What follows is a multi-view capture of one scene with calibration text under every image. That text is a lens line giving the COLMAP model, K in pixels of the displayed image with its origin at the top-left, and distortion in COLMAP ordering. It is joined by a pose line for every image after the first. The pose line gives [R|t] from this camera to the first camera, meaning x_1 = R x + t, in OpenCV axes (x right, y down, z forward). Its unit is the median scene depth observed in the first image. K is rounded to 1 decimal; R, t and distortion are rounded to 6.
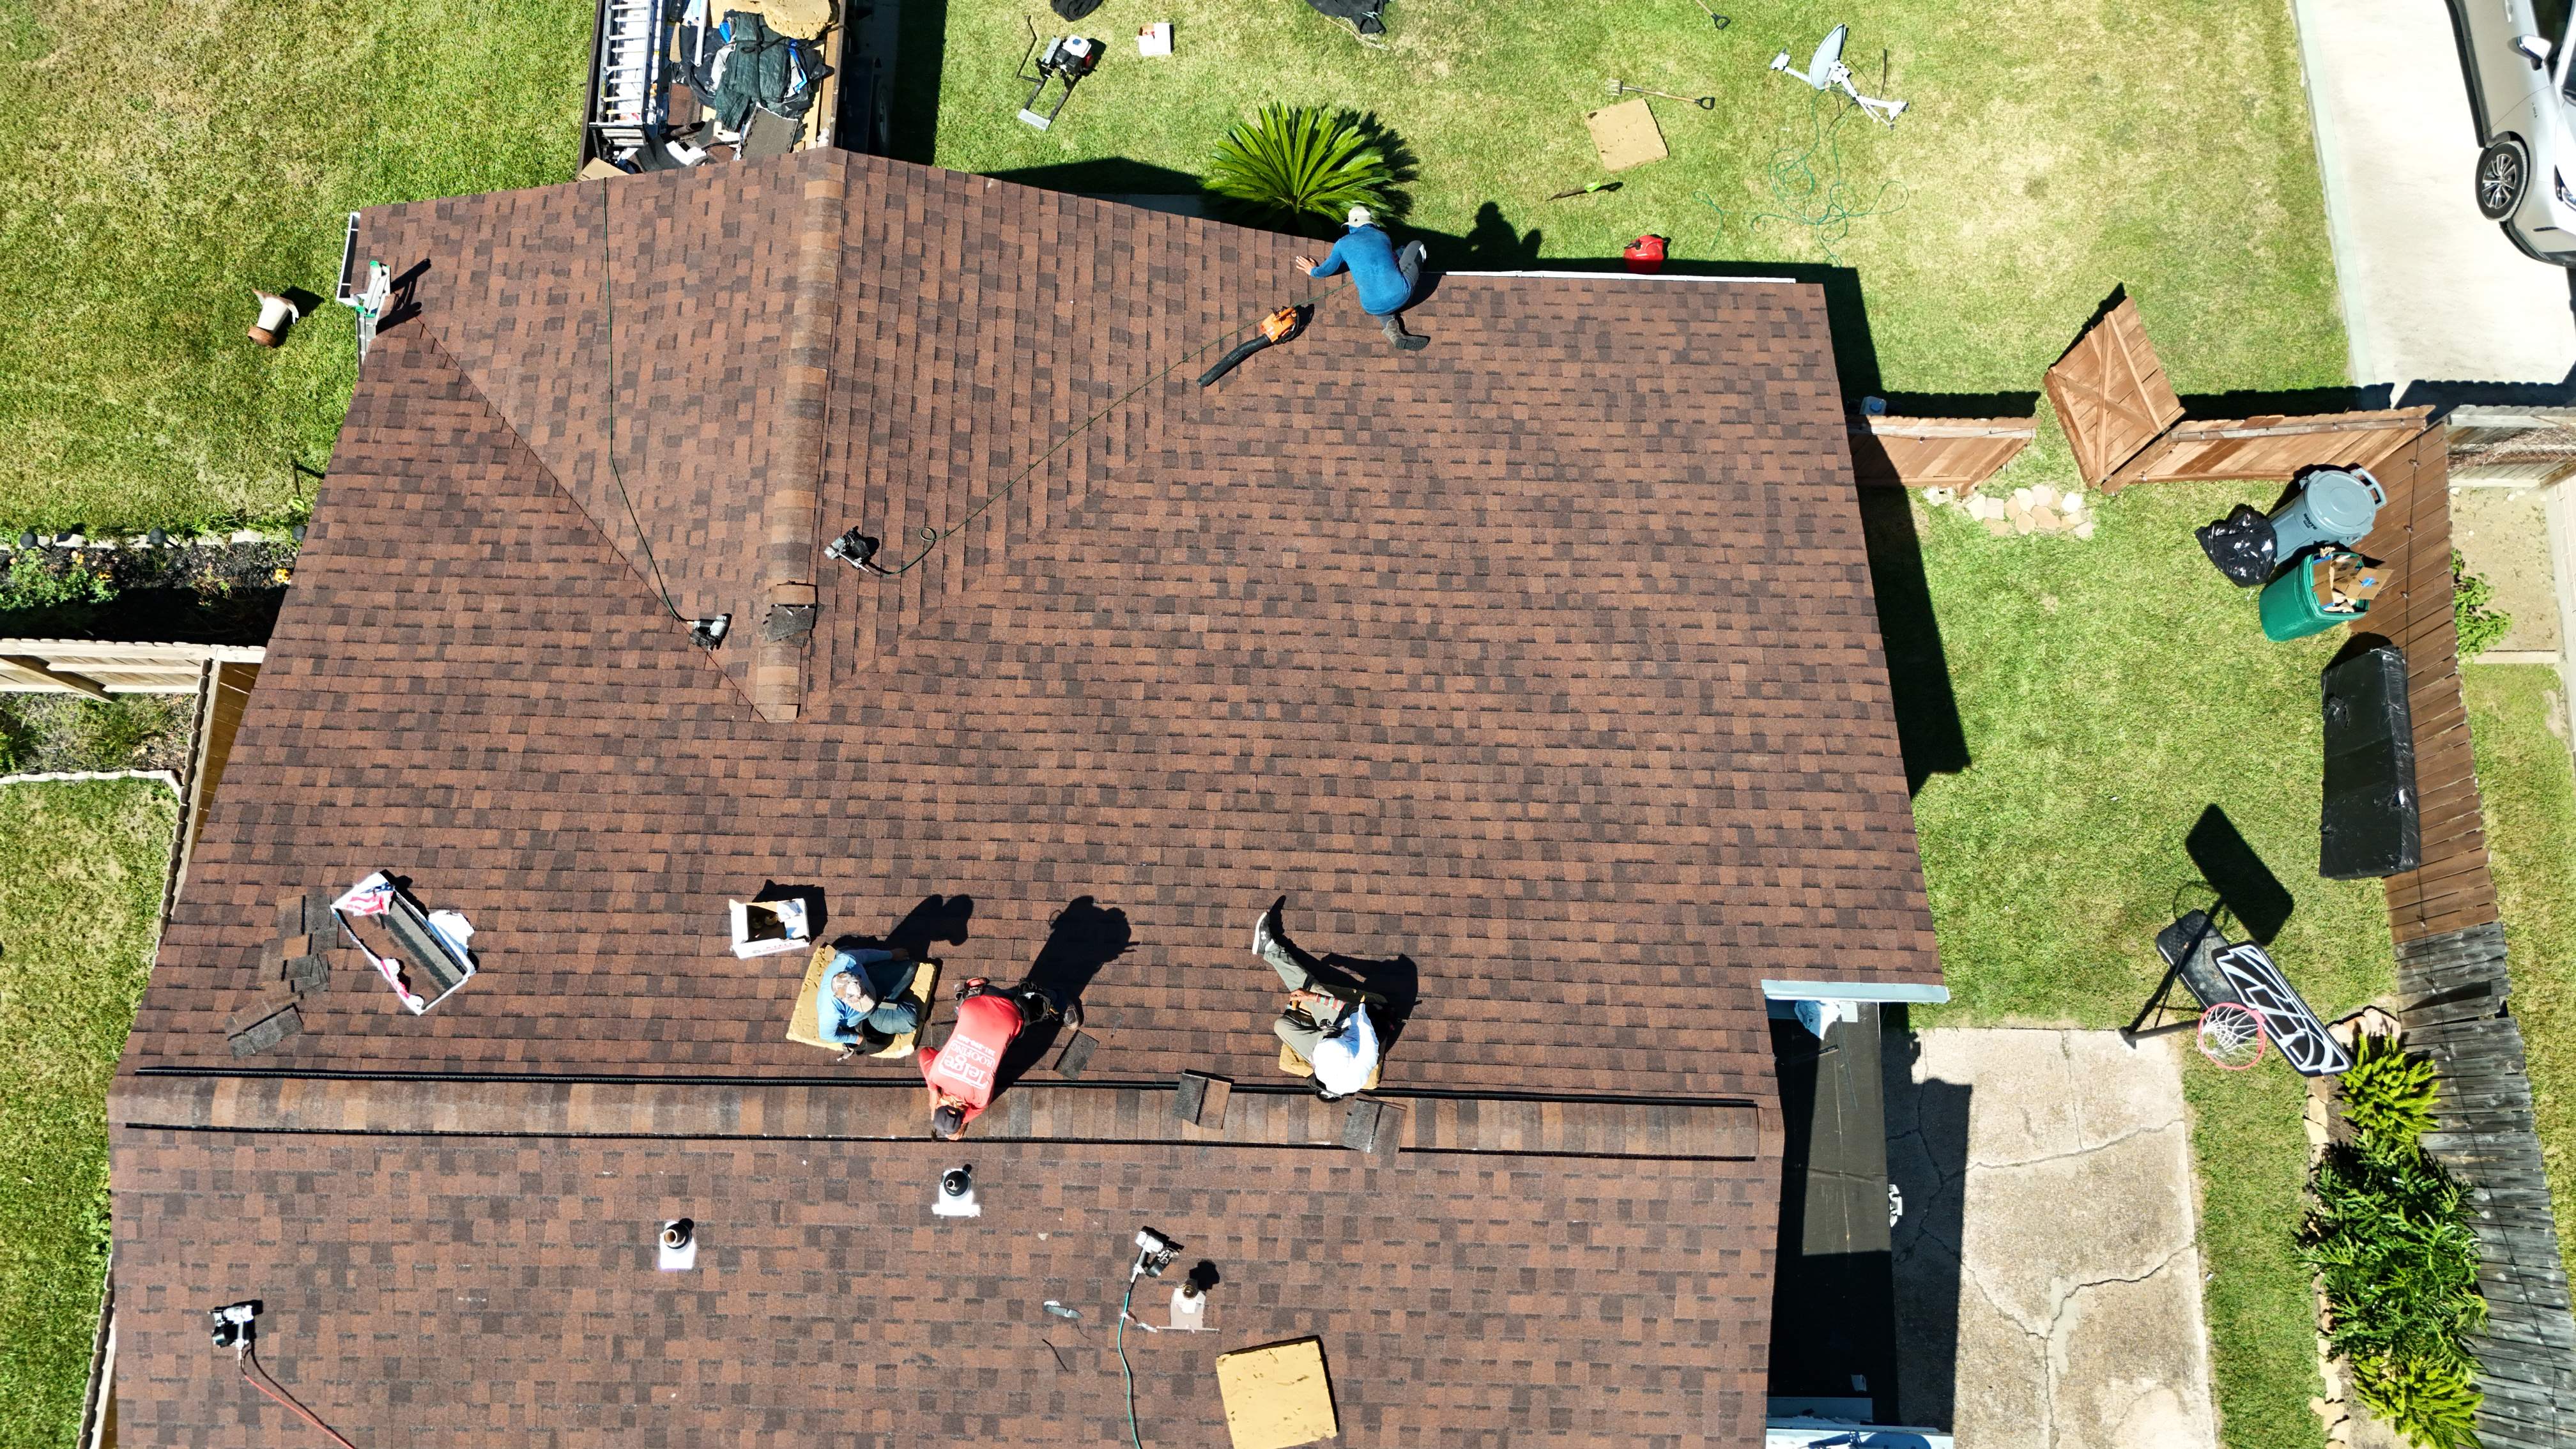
lens RADIAL K [[1901.1, 0, 1287.9], [0, 1901.1, 719.3], [0, 0, 1]] dist [0.076767, -0.070463]
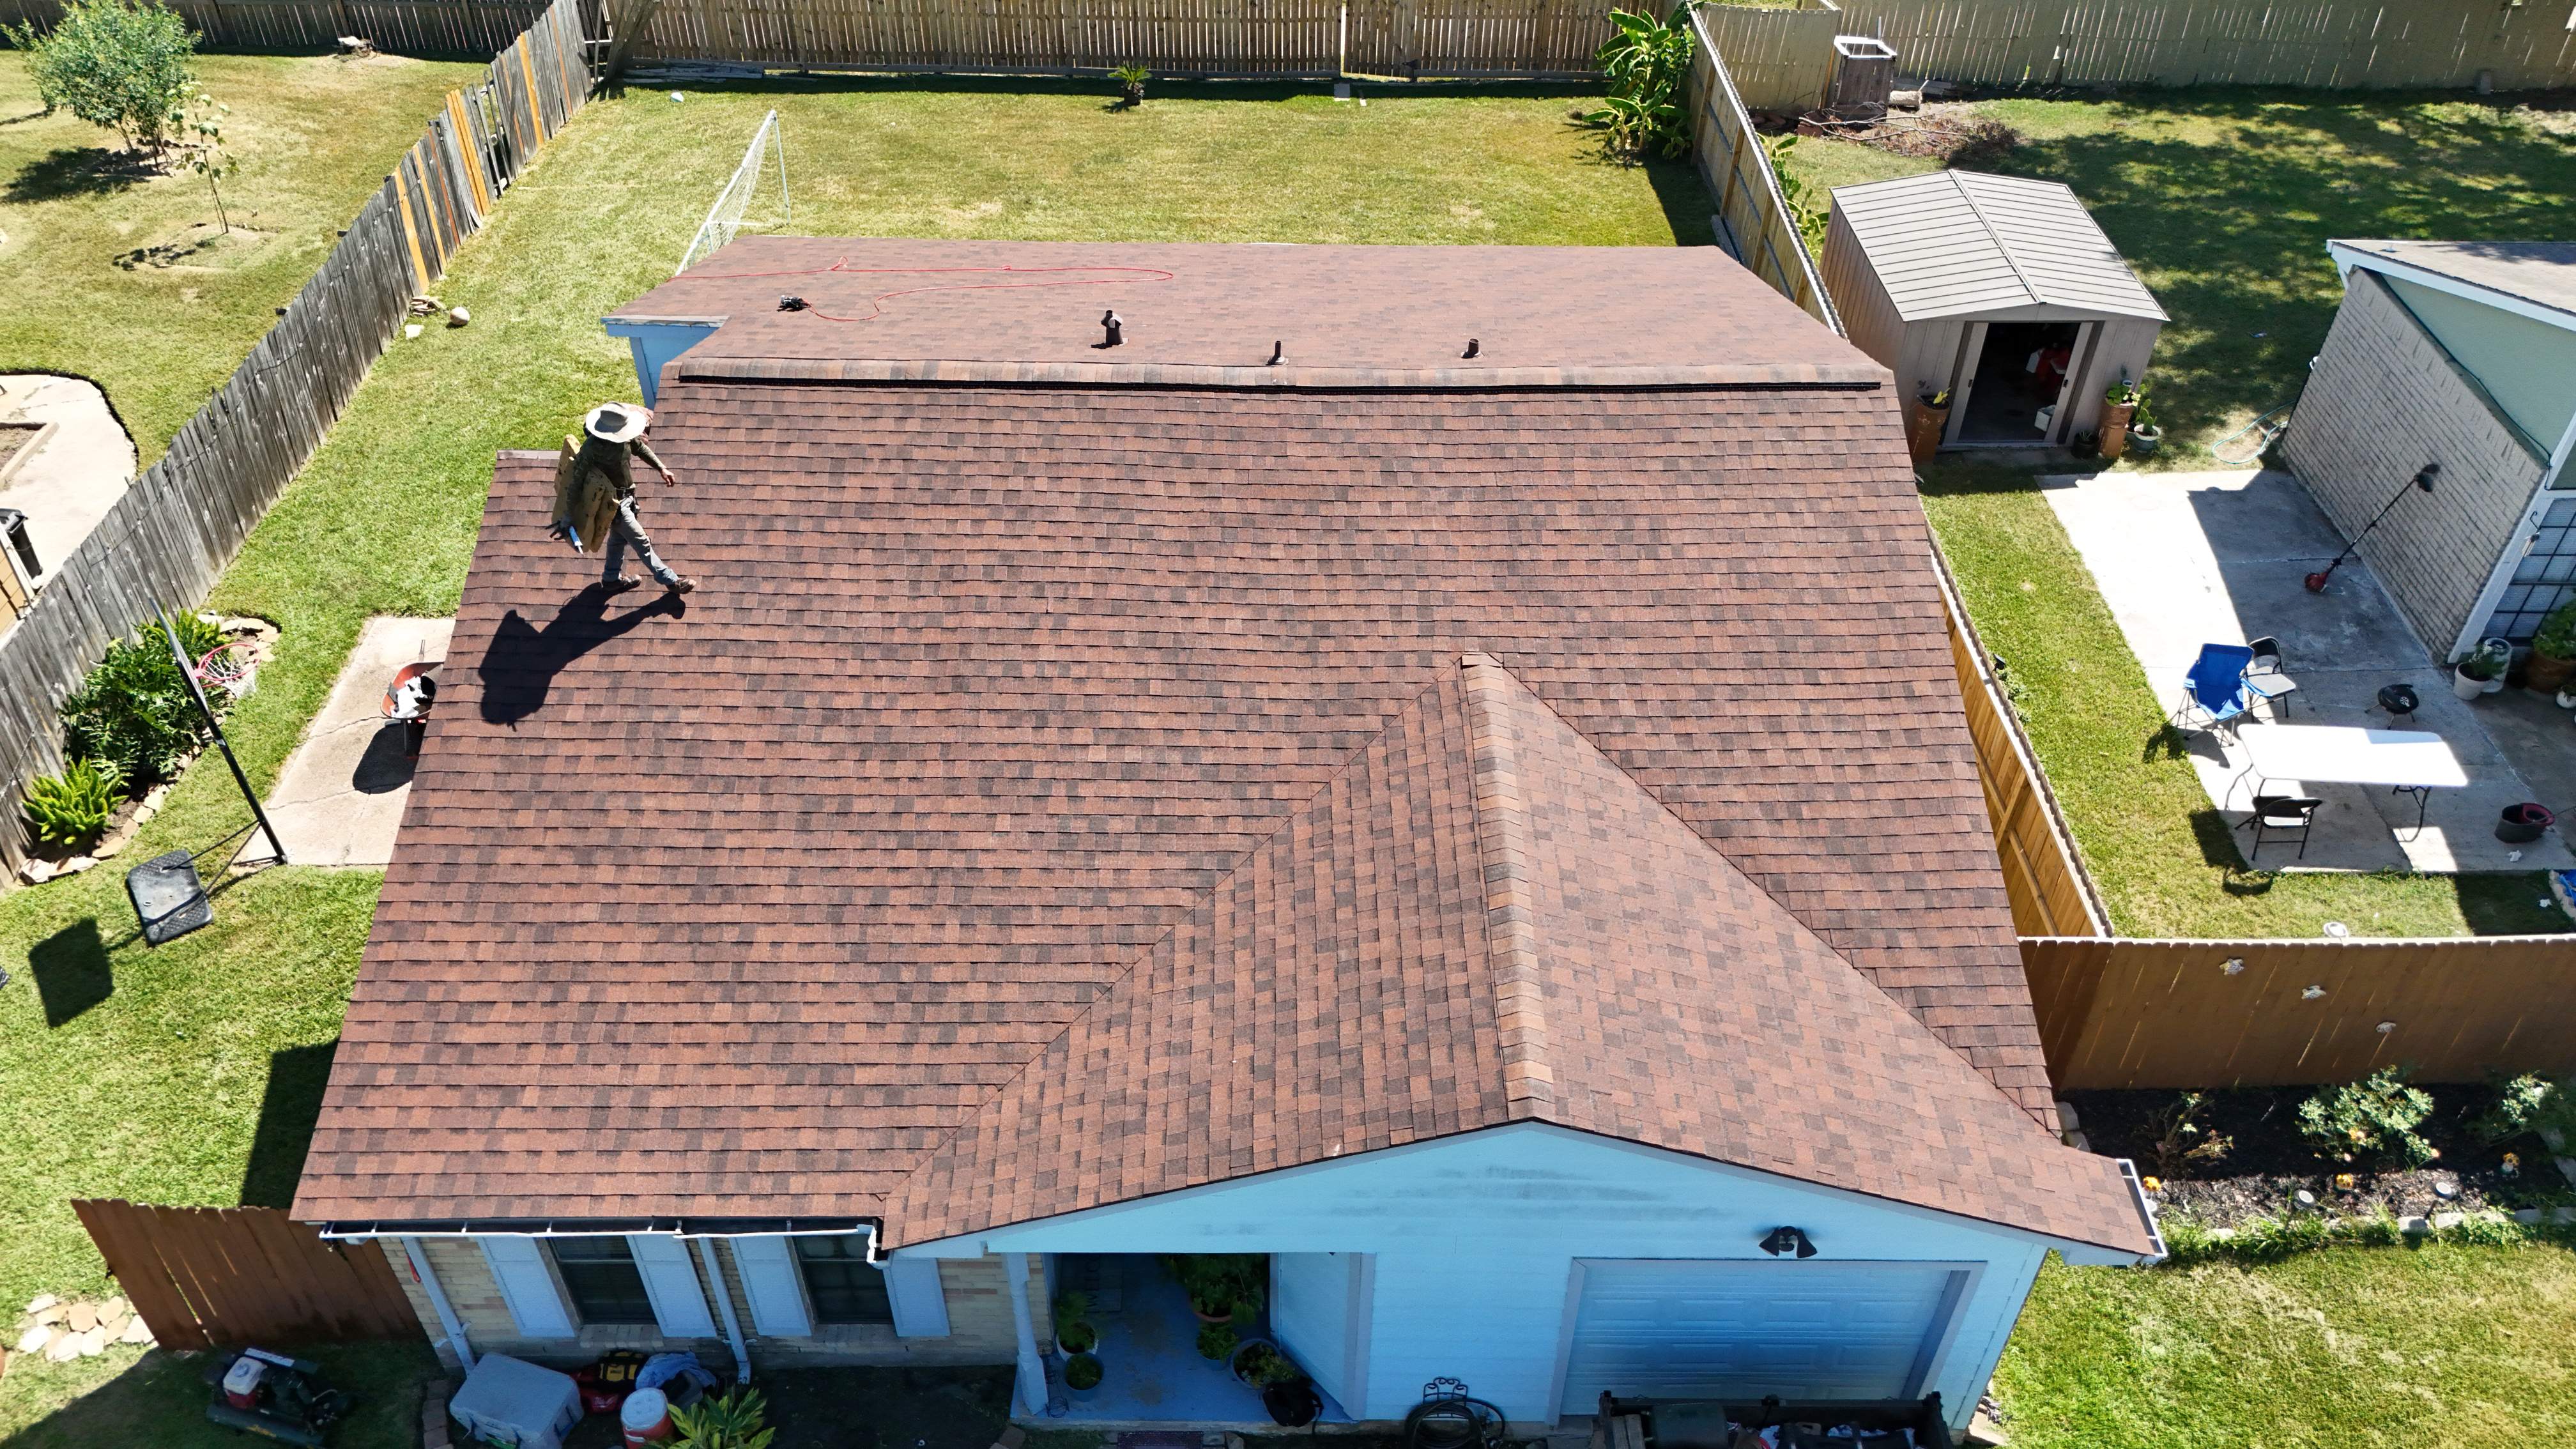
lens RADIAL K [[1901.1, 0, 1287.0], [0, 1901.1, 709.6], [0, 0, 1]] dist [0.076767, -0.070463]
pose [[-0.999459, 0.001635, -0.032853, -0.115348], [-0.029883, -0.462576, 0.886076, -0.945479], [-0.013748, 0.886578, 0.462375, 0.500839]]
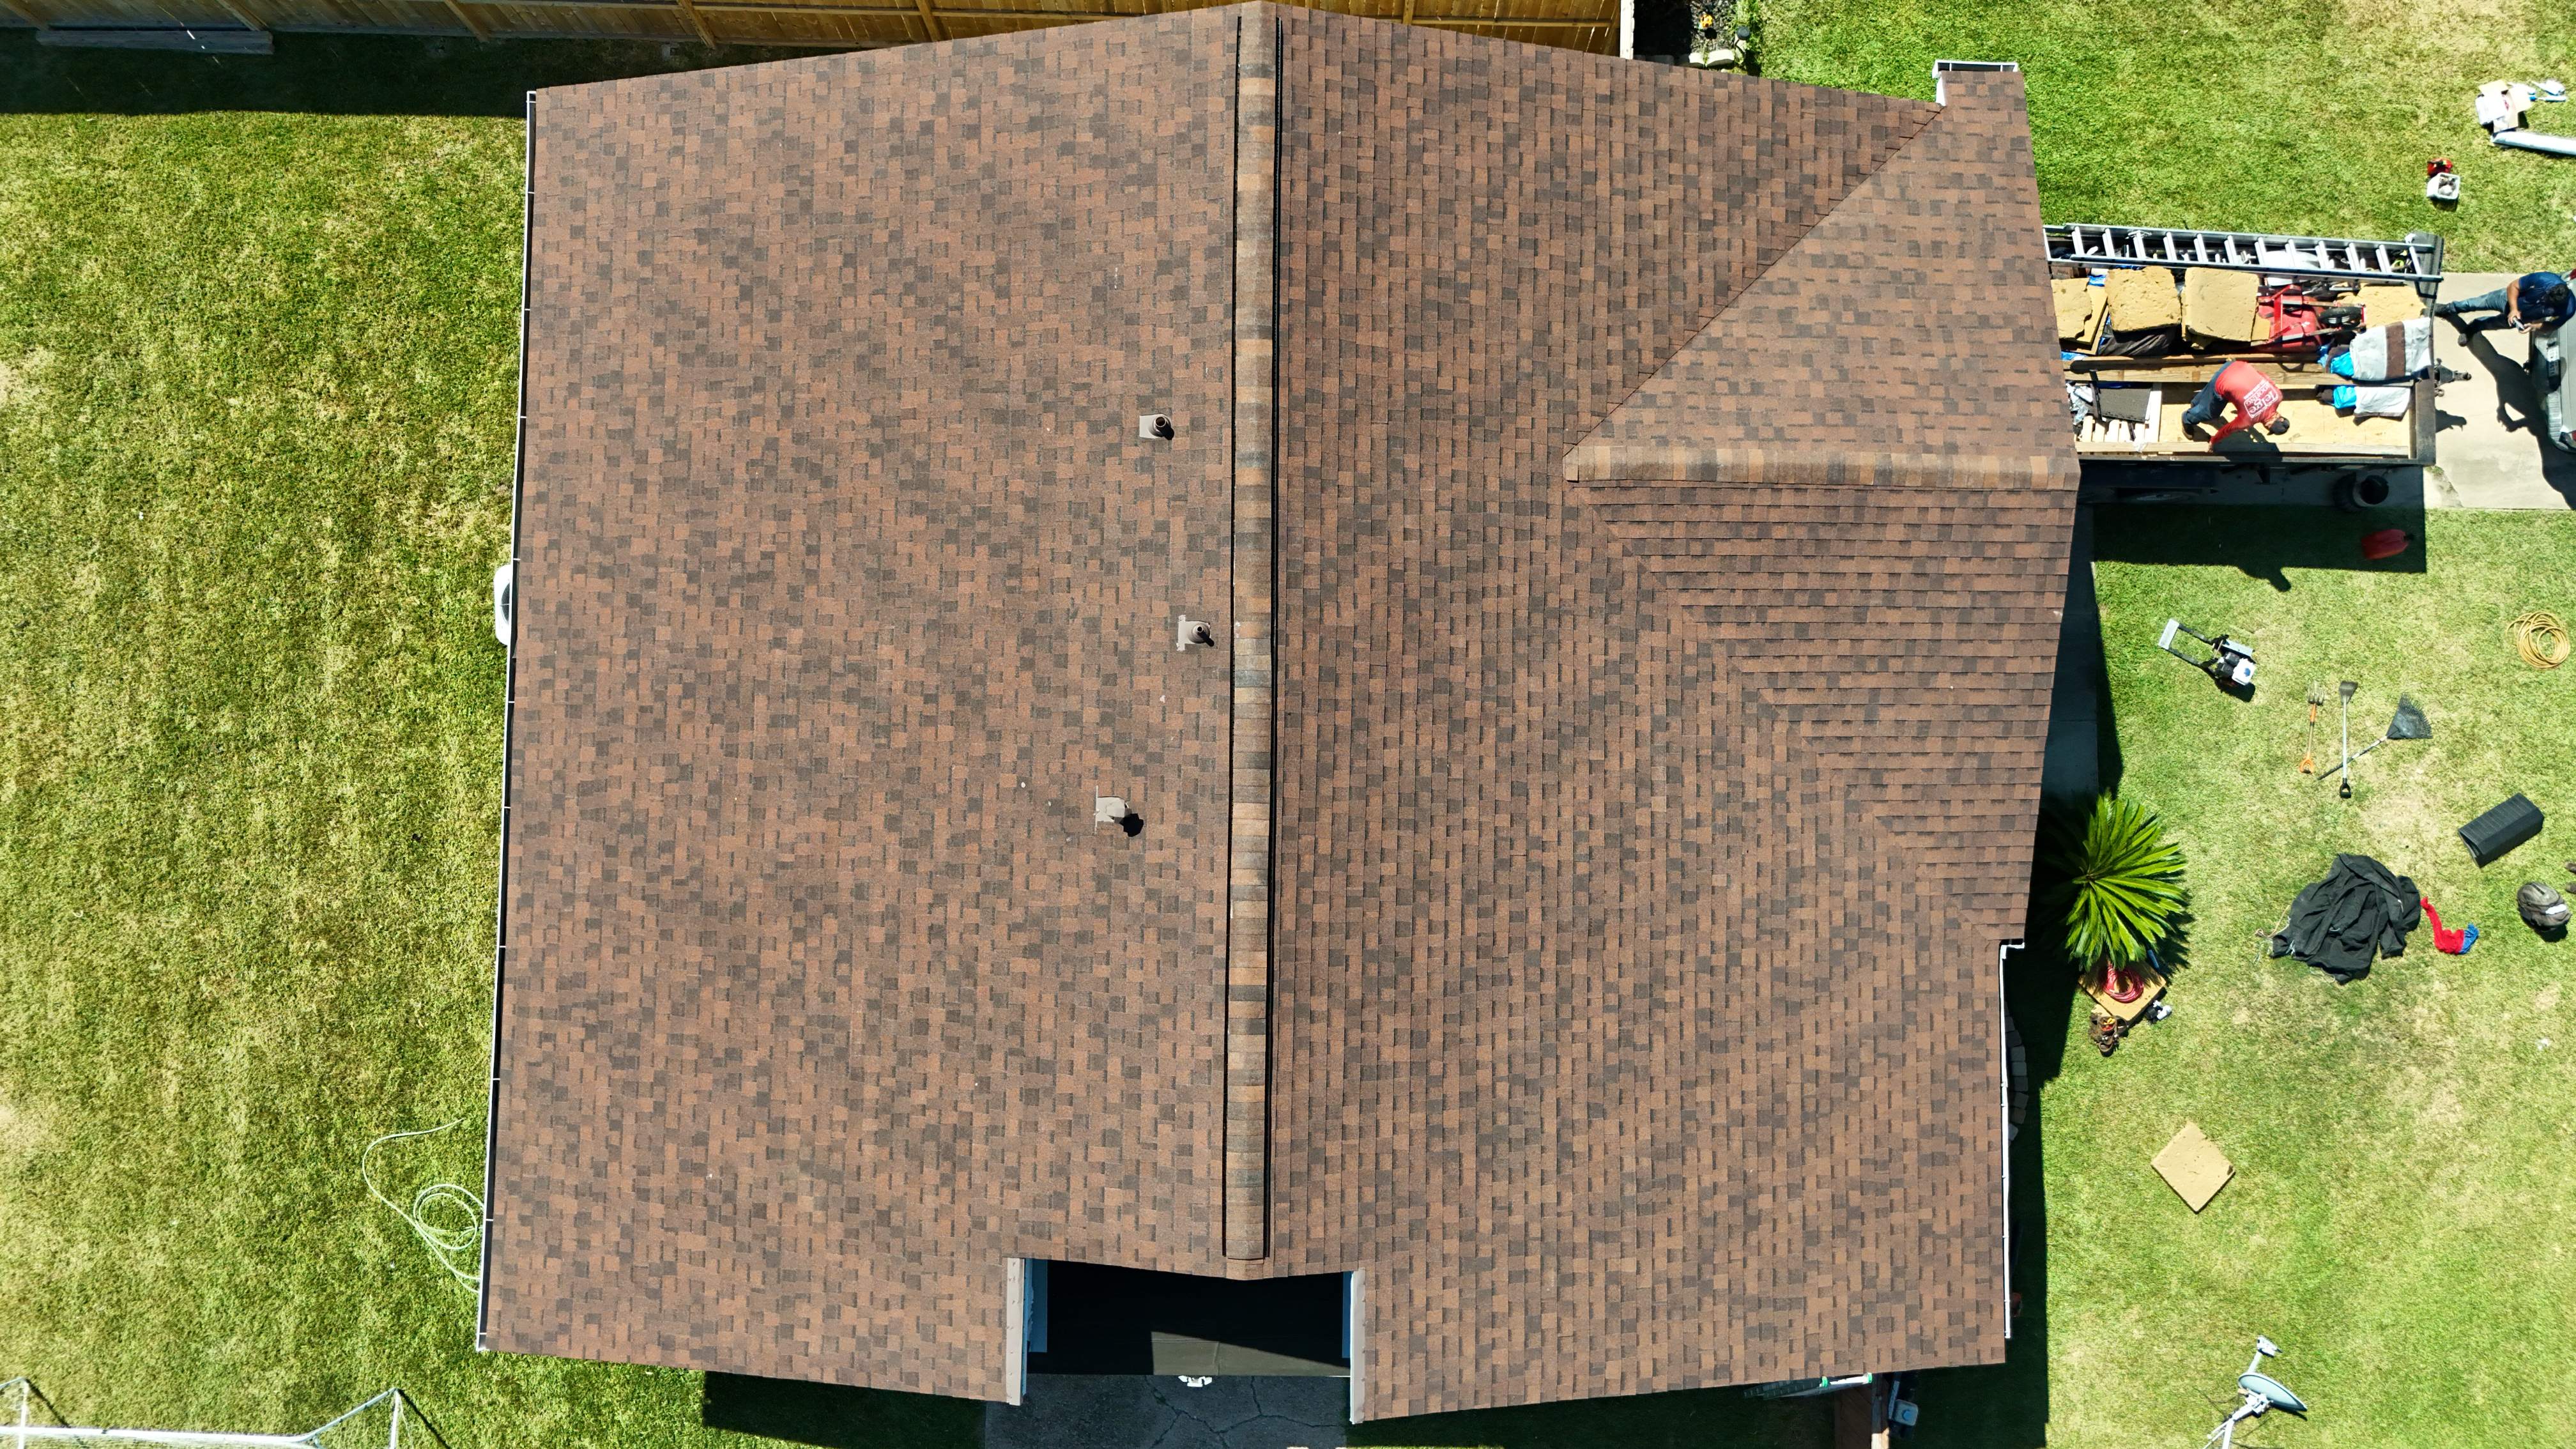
lens RADIAL K [[1901.1, 0, 1283.6], [0, 1901.1, 723.5], [0, 0, 1]] dist [0.076767, -0.070463]
pose [[0.011905, 0.997288, -0.072631, -0.013453], [-0.976650, 0.027180, 0.213110, -0.076317], [0.214506, 0.068398, 0.974325, -0.215073]]
